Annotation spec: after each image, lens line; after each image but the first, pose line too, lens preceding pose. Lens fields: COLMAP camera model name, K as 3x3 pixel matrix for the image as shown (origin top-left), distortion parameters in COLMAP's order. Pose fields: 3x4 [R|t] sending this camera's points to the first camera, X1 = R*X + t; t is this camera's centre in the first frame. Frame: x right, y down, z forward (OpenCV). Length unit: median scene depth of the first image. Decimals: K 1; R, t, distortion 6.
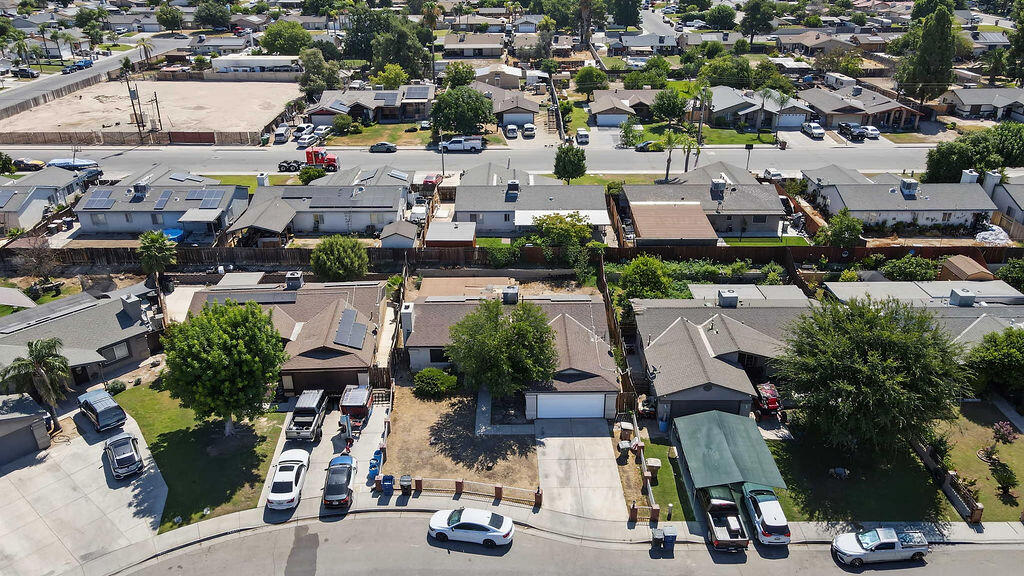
lens RADIAL K [[749.5, 0, 512.0], [0, 749.5, 288.0], [0, 0, 1]] dist [0.001545, 0.044028]
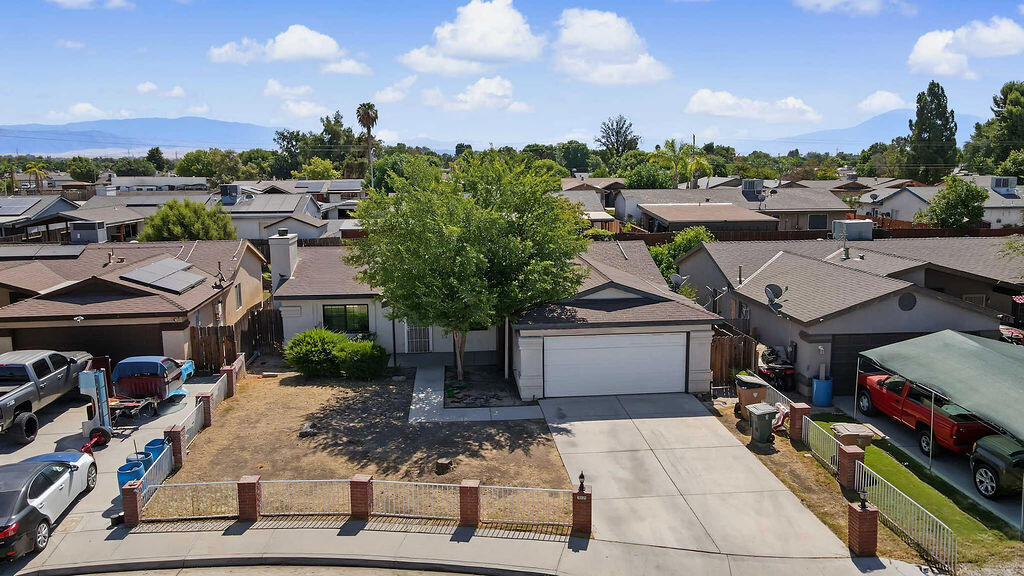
lens RADIAL K [[749.5, 0, 512.0], [0, 749.5, 288.0], [0, 0, 1]] dist [0.001545, 0.044028]
pose [[0.997126, -0.016374, 0.073964, -0.021318], [0.036526, 0.959294, -0.280039, 0.263670], [-0.066367, 0.281935, 0.957135, 0.601059]]
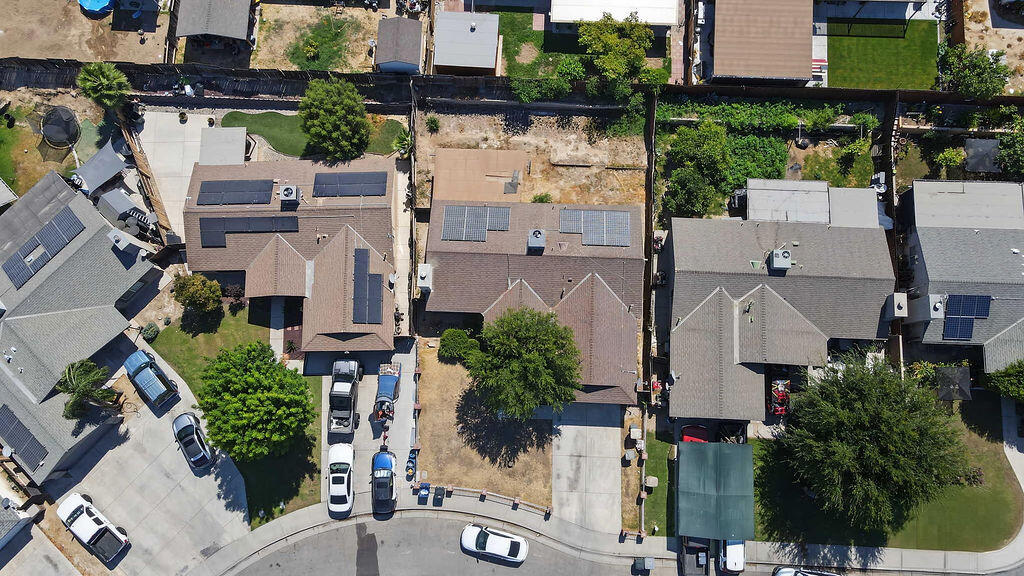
lens RADIAL K [[749.5, 0, 512.0], [0, 749.5, 288.0], [0, 0, 1]] dist [0.001545, 0.044028]
pose [[0.998979, 0.039728, -0.021507, -0.013113], [-0.005664, 0.582452, 0.812846, -0.873467], [0.044819, -0.811894, 0.582082, 0.555020]]
